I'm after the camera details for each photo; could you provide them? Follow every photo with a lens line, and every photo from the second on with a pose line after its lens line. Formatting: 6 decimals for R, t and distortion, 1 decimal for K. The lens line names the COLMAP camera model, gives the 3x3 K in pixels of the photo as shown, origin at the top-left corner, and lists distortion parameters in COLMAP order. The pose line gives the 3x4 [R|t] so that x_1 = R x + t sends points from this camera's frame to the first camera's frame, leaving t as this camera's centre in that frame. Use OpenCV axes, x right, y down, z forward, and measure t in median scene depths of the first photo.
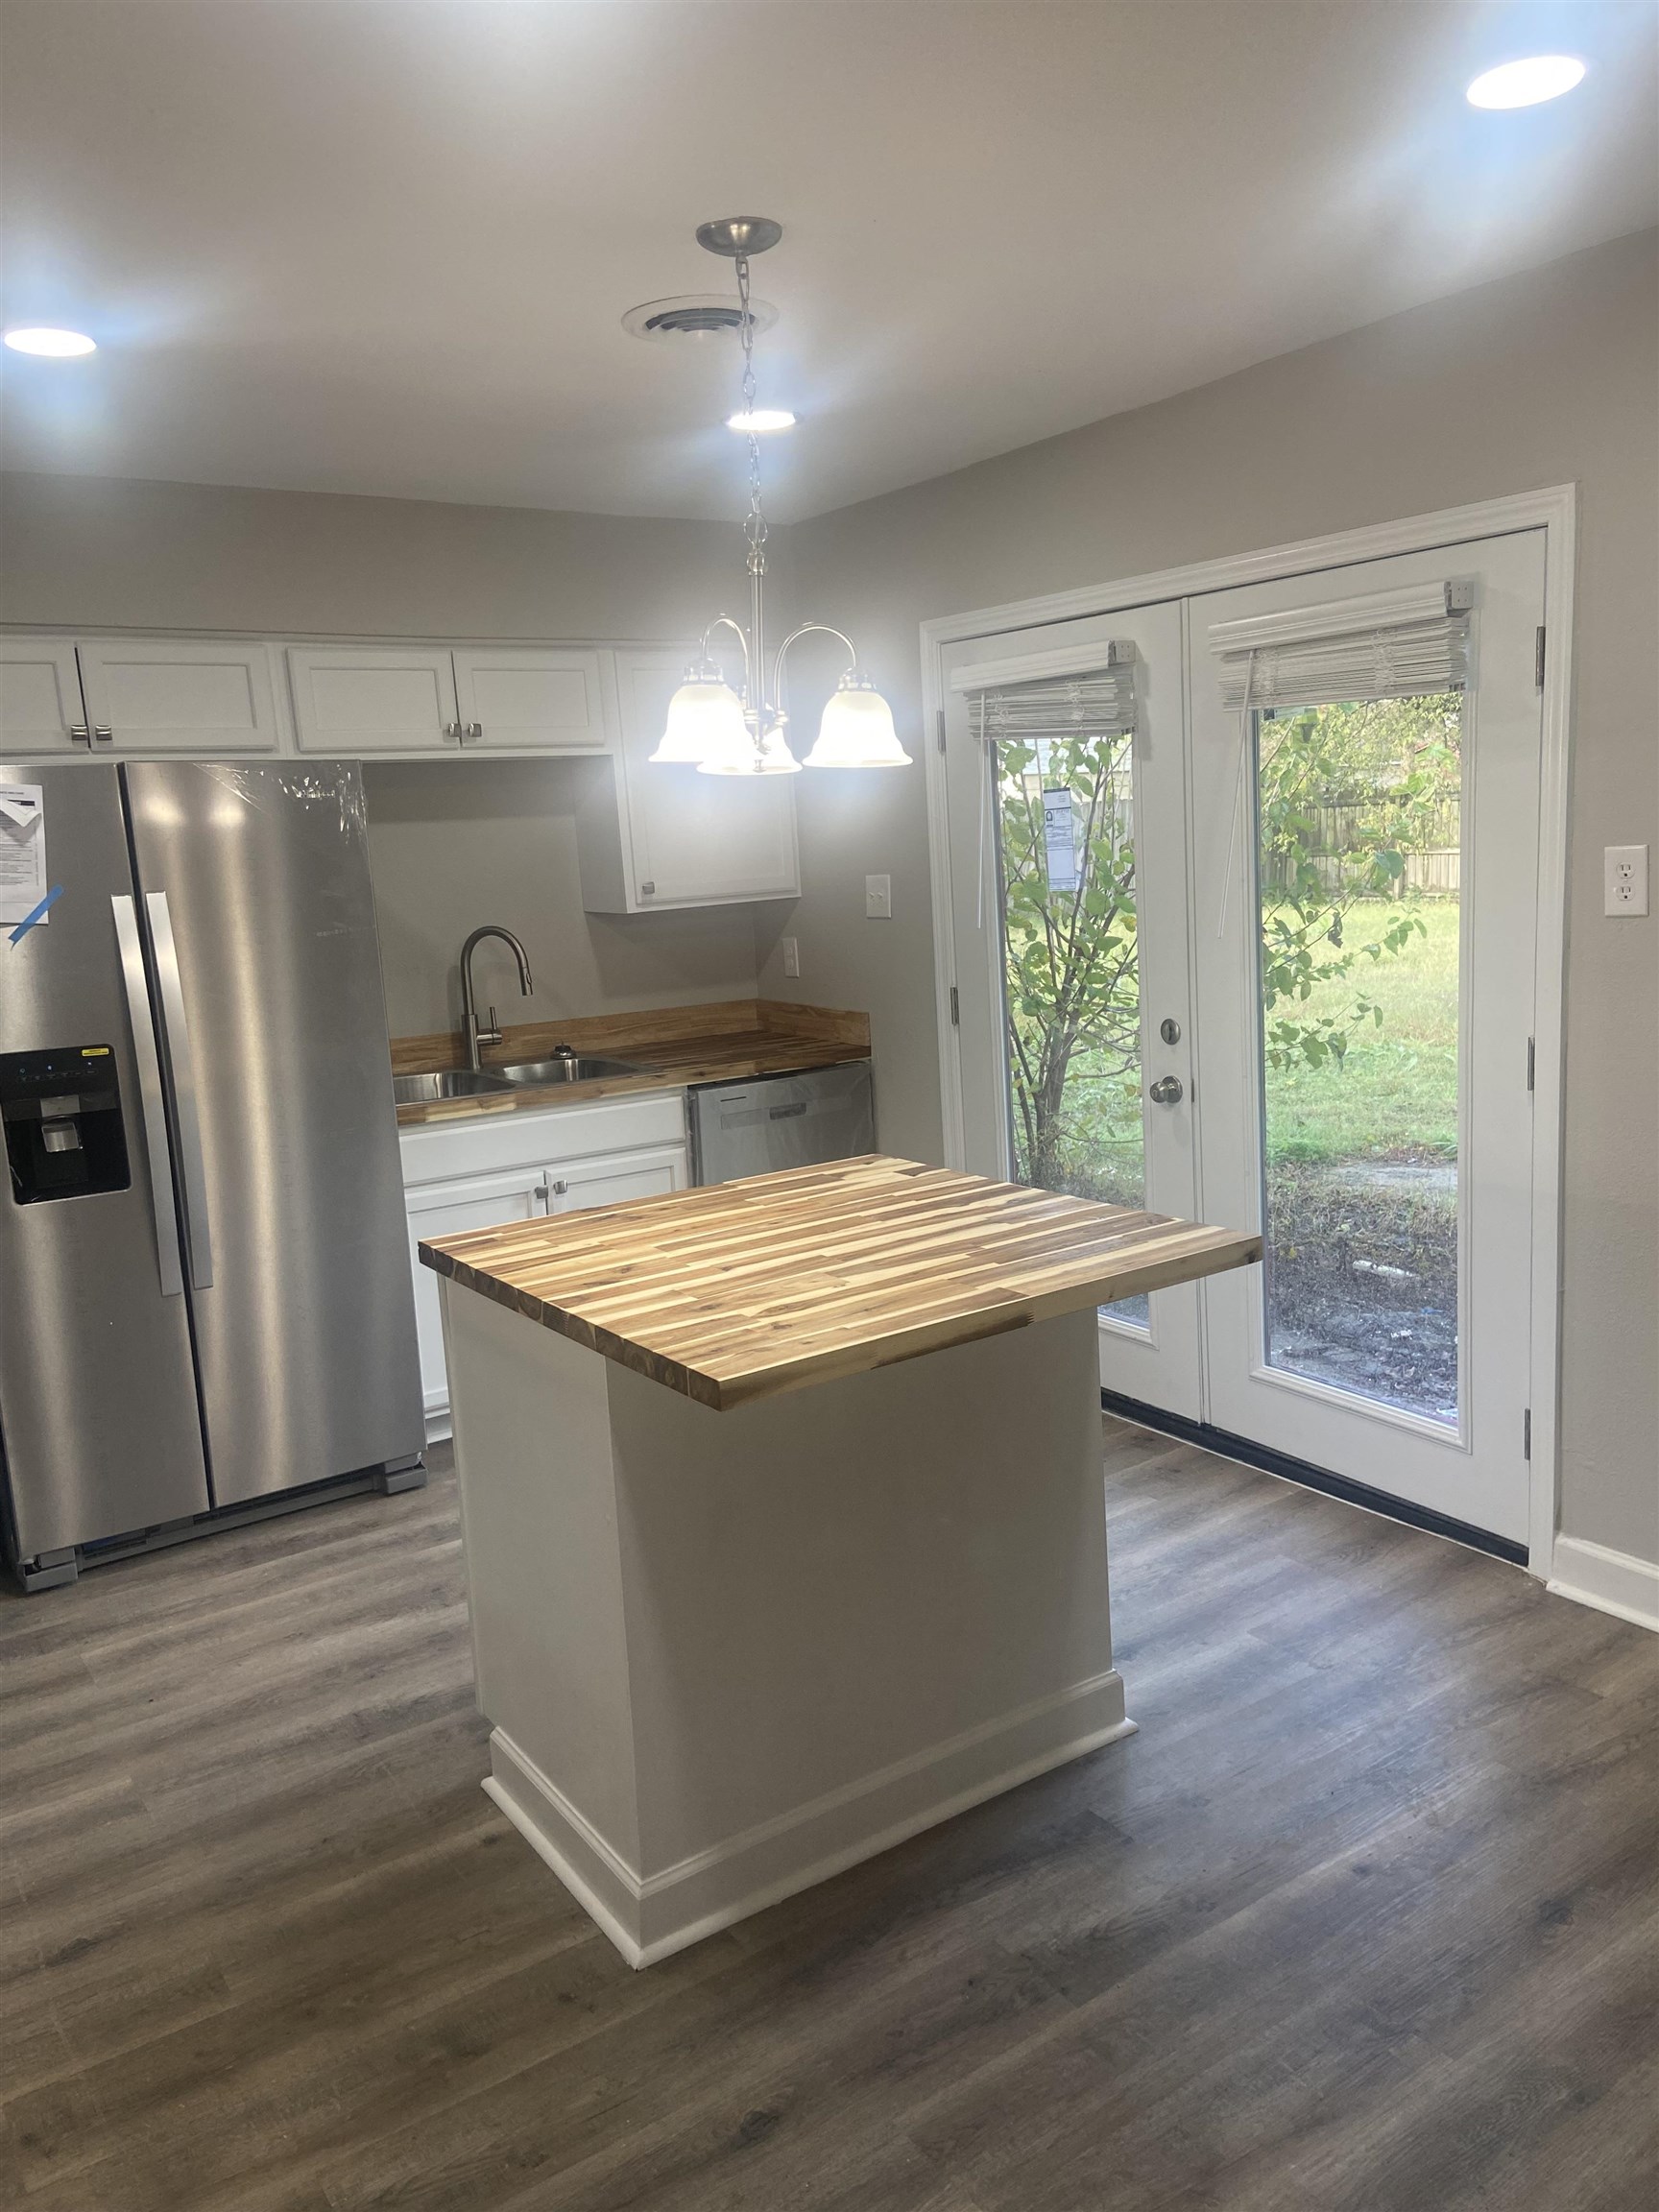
lens RADIAL K [[1658.7, 0, 842.7], [0, 1658.7, 1090.9], [0, 0, 1]] dist [0.111417, -0.114833]
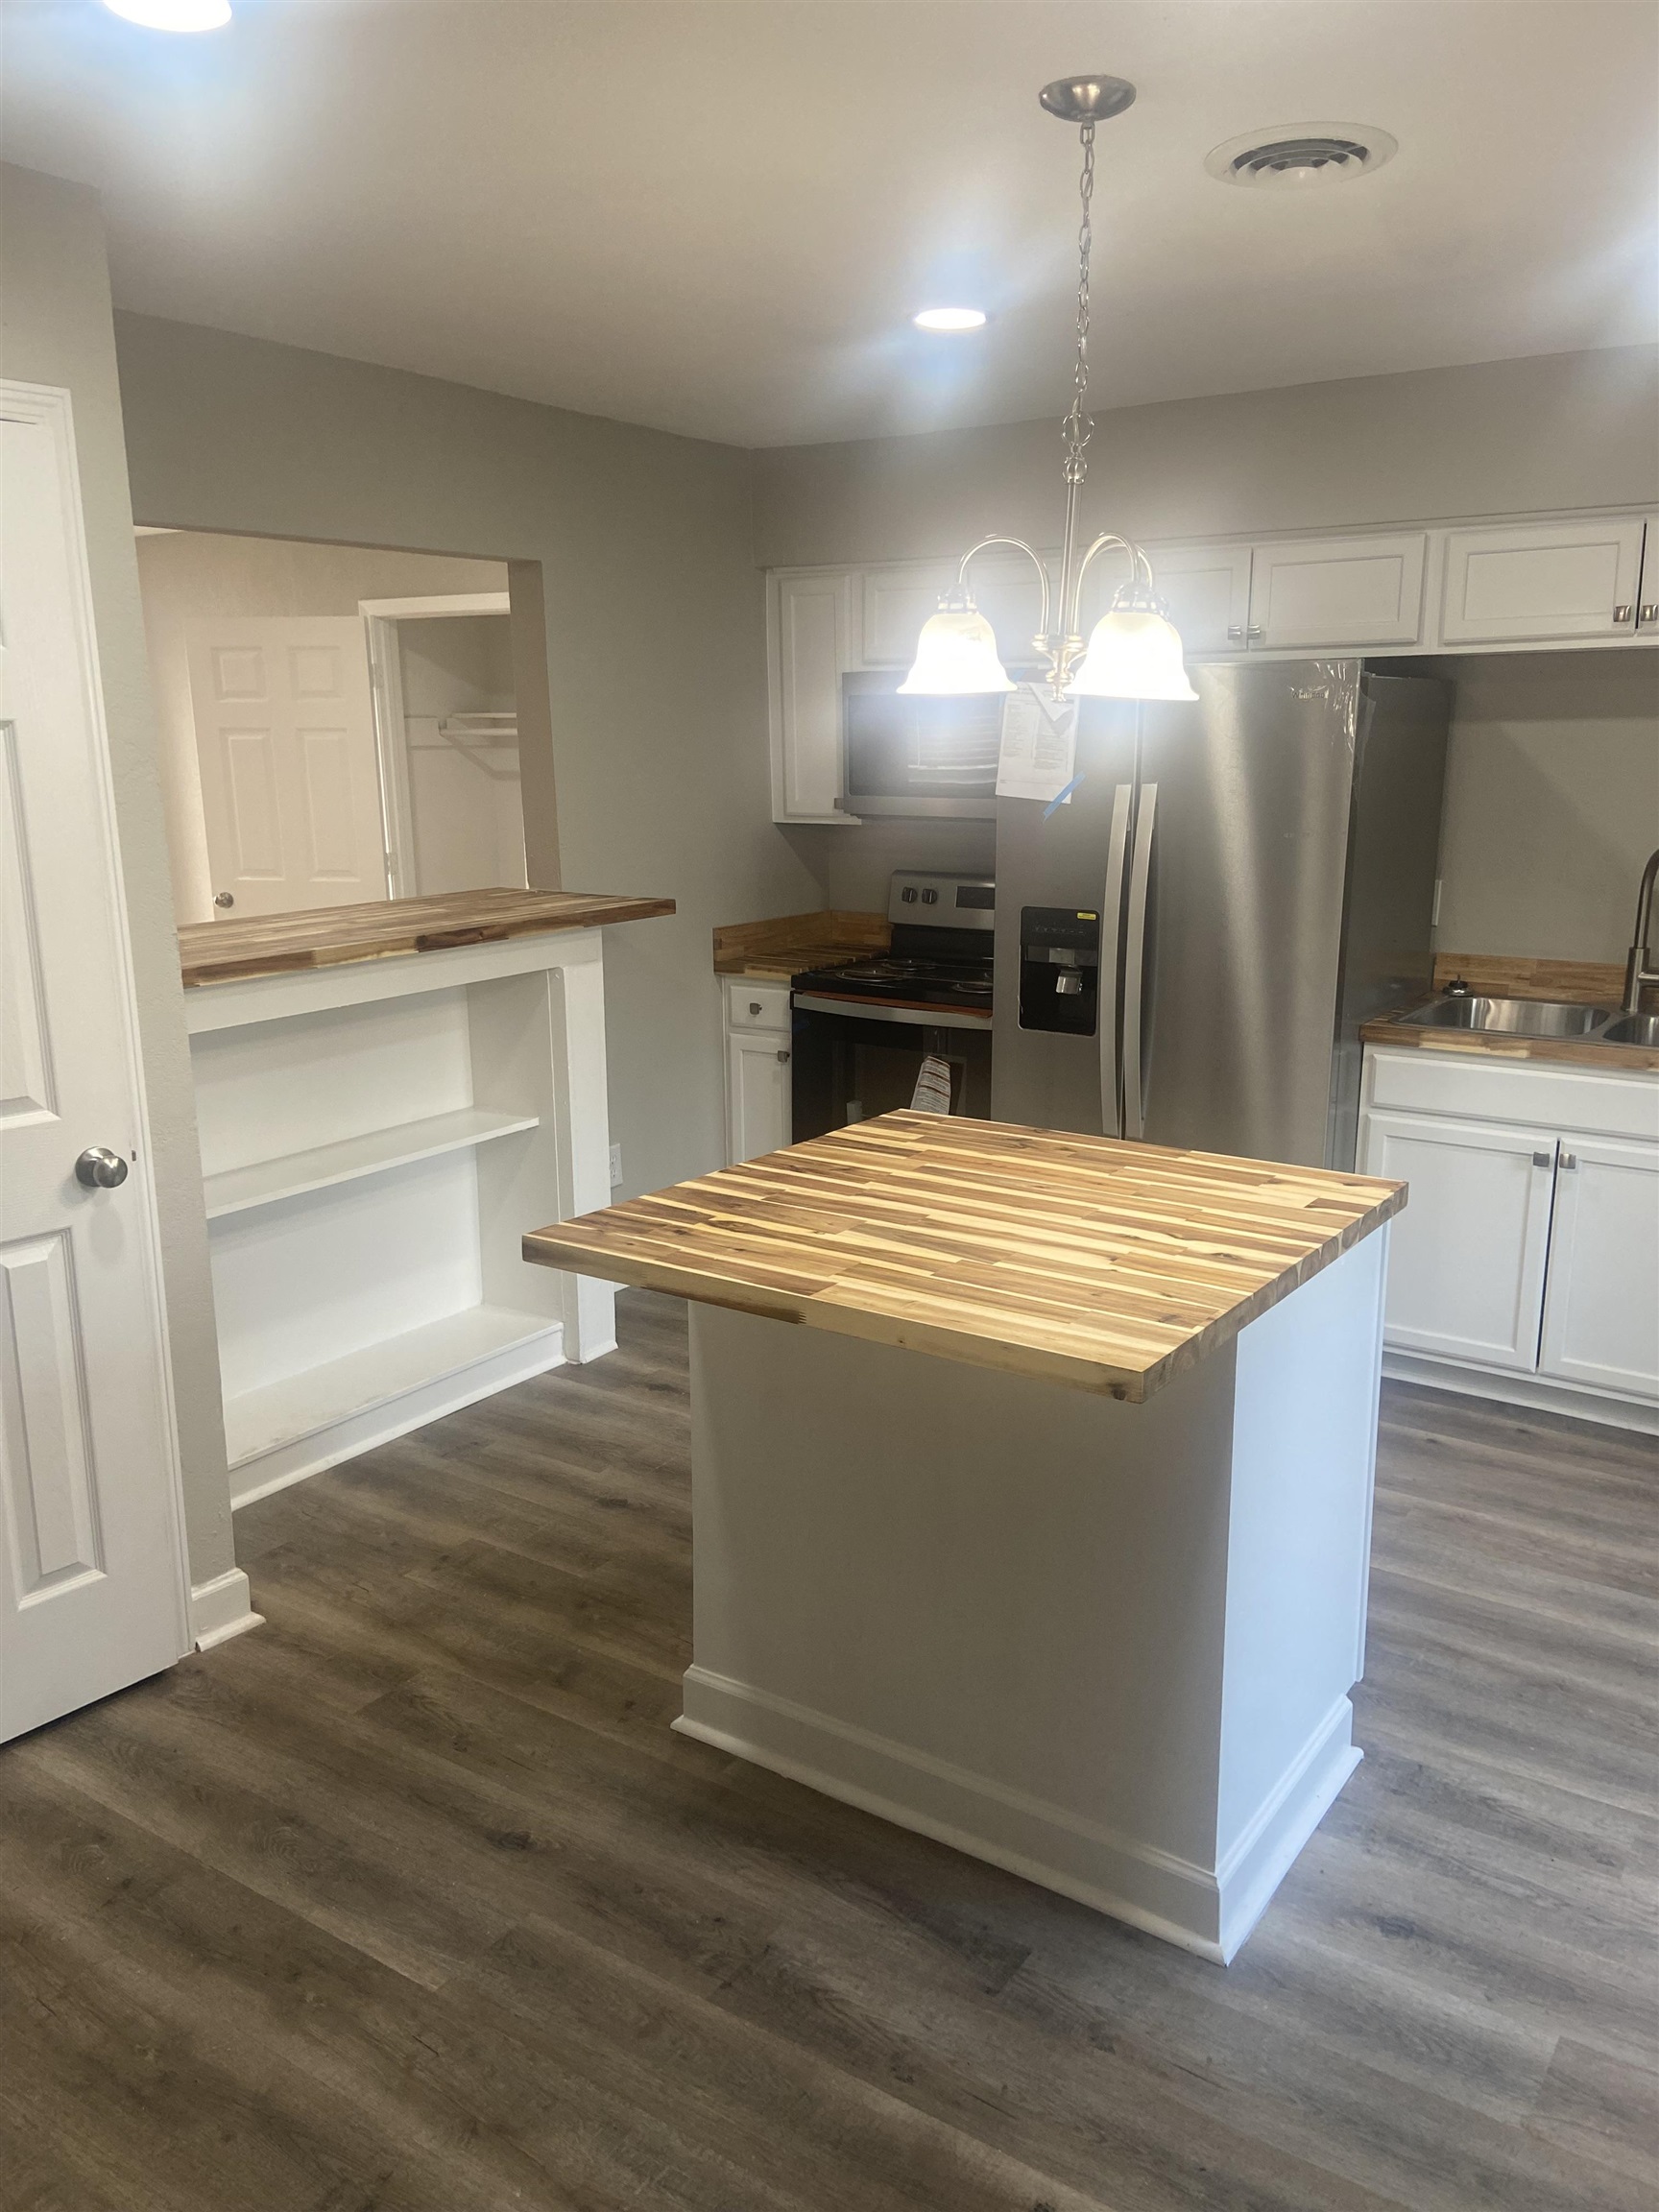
lens RADIAL K [[1658.7, 0, 849.7], [0, 1658.7, 1072.9], [0, 0, 1]] dist [0.111417, -0.114833]
pose [[0.369751, 0.235268, -0.898851, 0.747176], [-0.164820, 0.968676, 0.185743, -0.139257], [0.914395, 0.079470, 0.396946, 0.523523]]
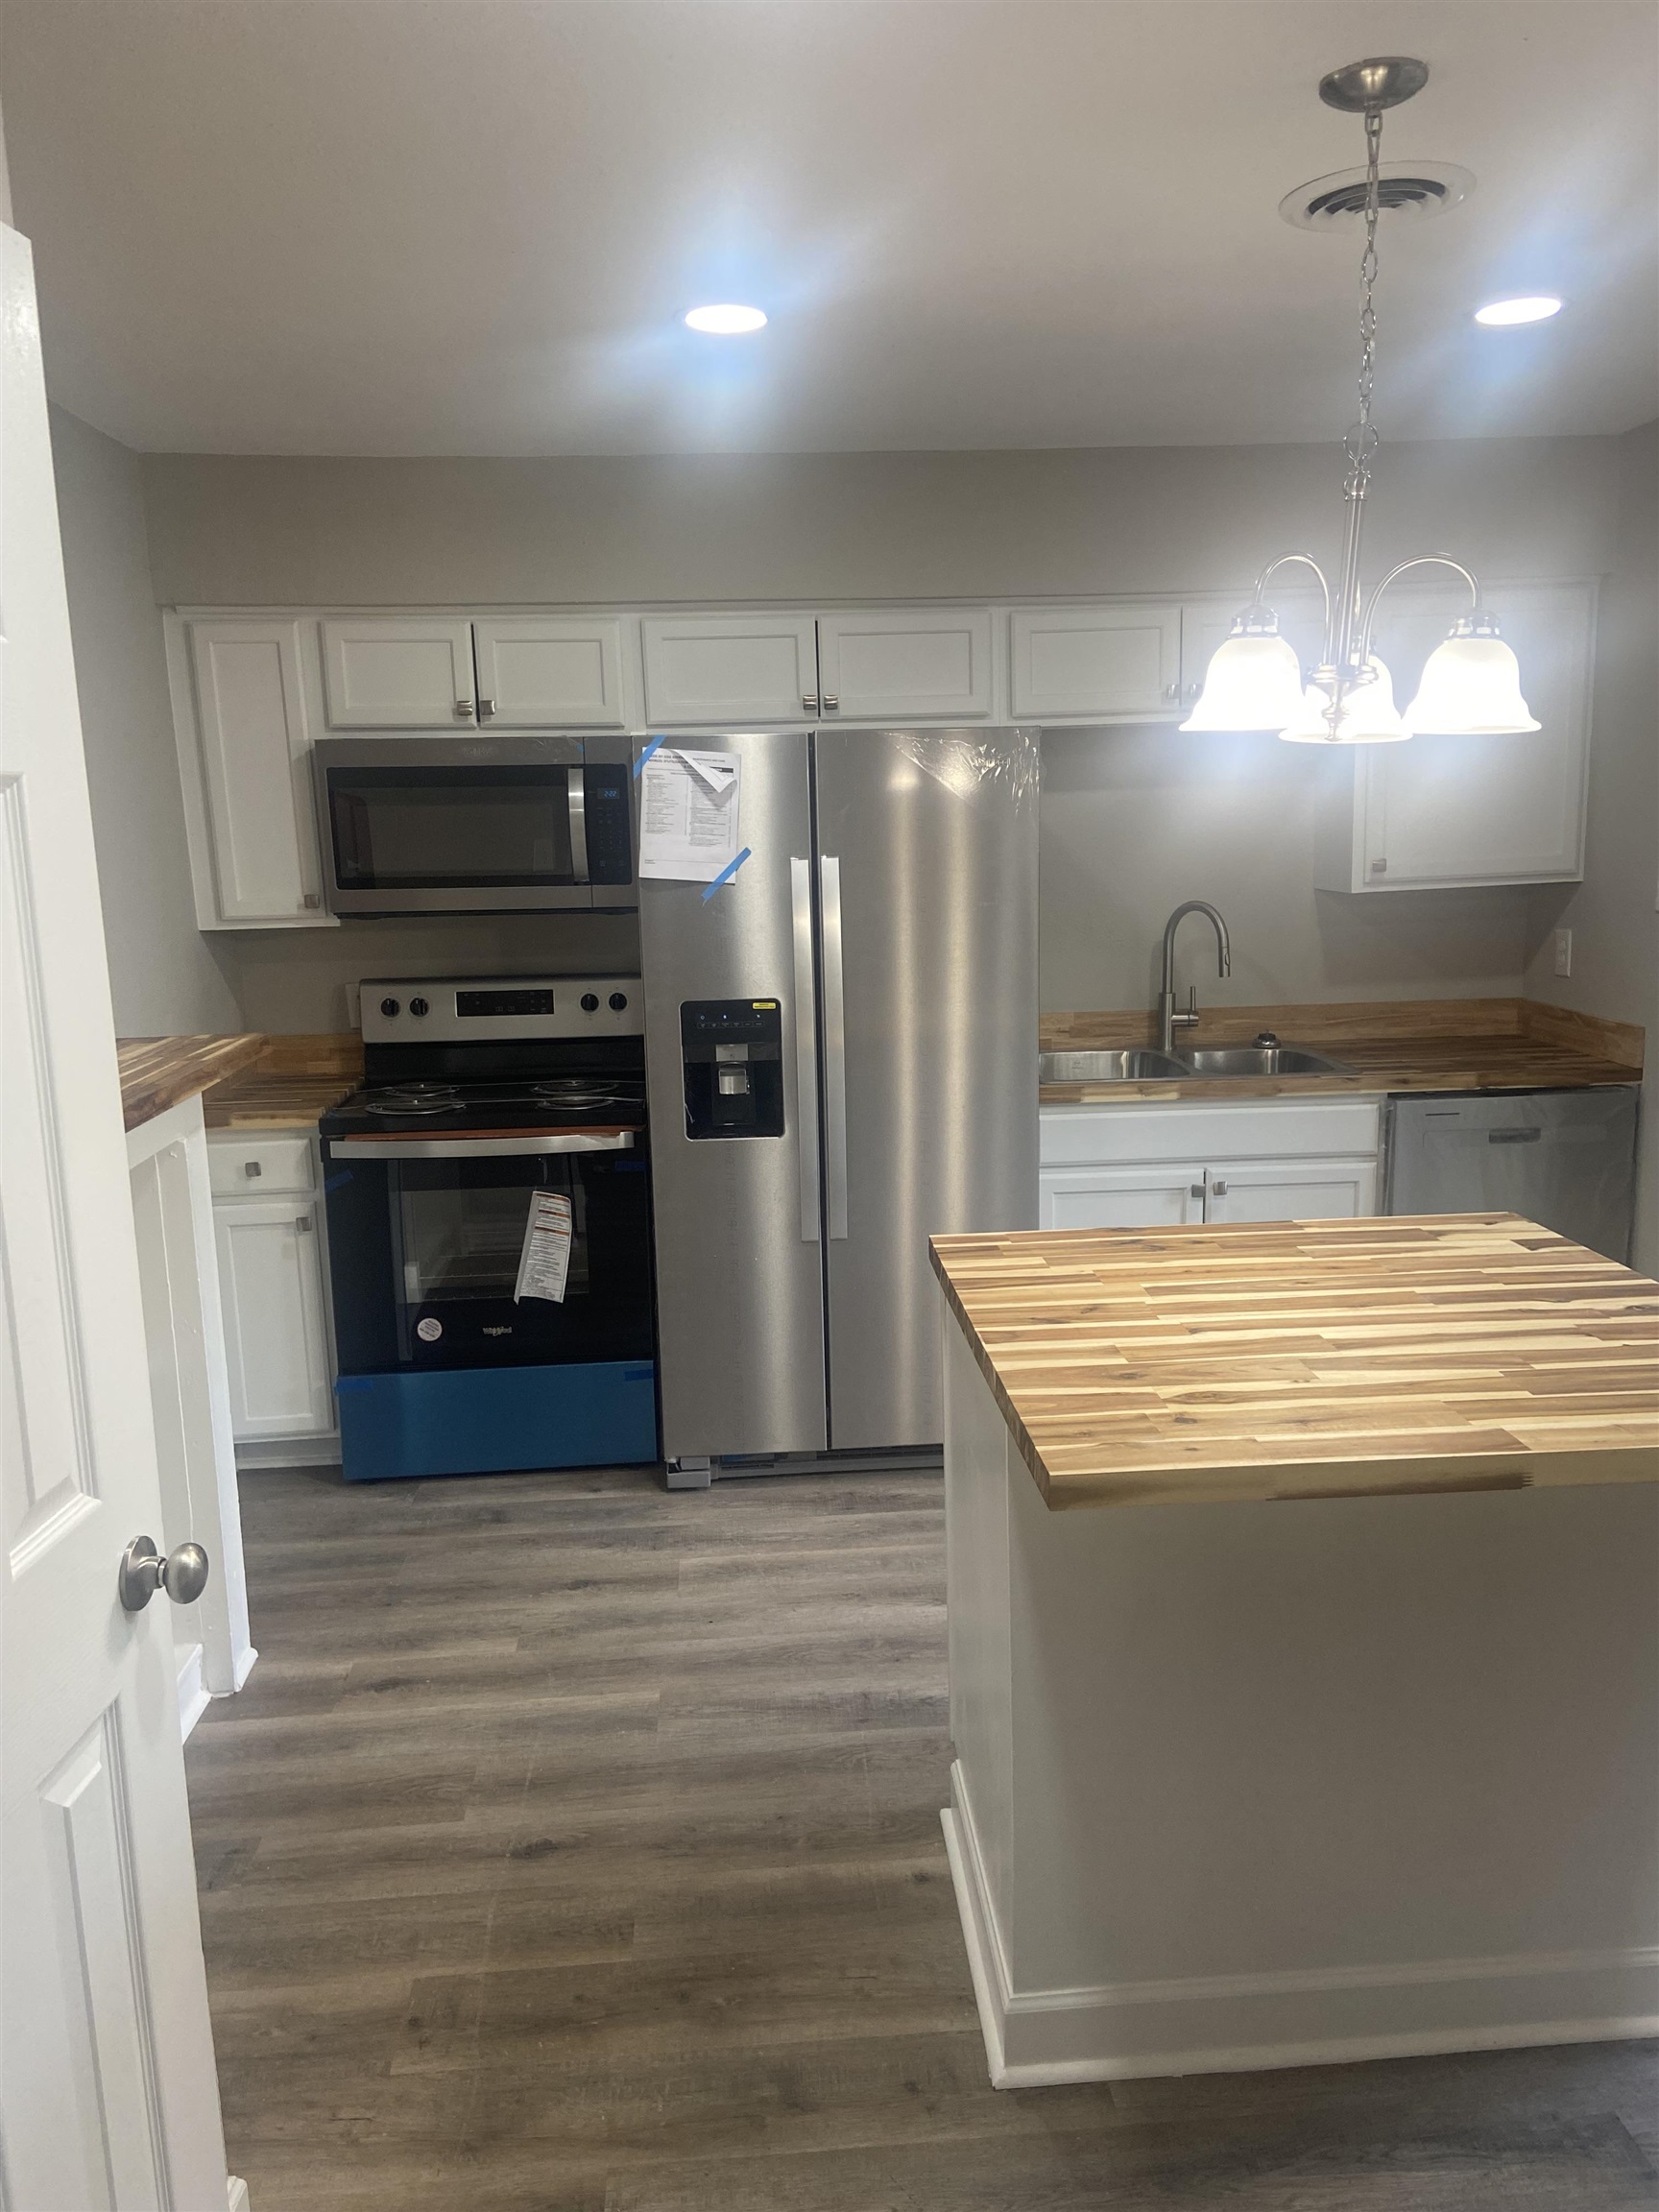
lens RADIAL K [[1658.7, 0, 830.3], [0, 1658.7, 1100.5], [0, 0, 1]] dist [0.111417, -0.114833]
pose [[0.864139, 0.112954, -0.490413, 0.157201], [-0.098385, 0.993600, 0.055490, -0.035224], [0.493542, 0.000298, 0.869722, 0.149048]]
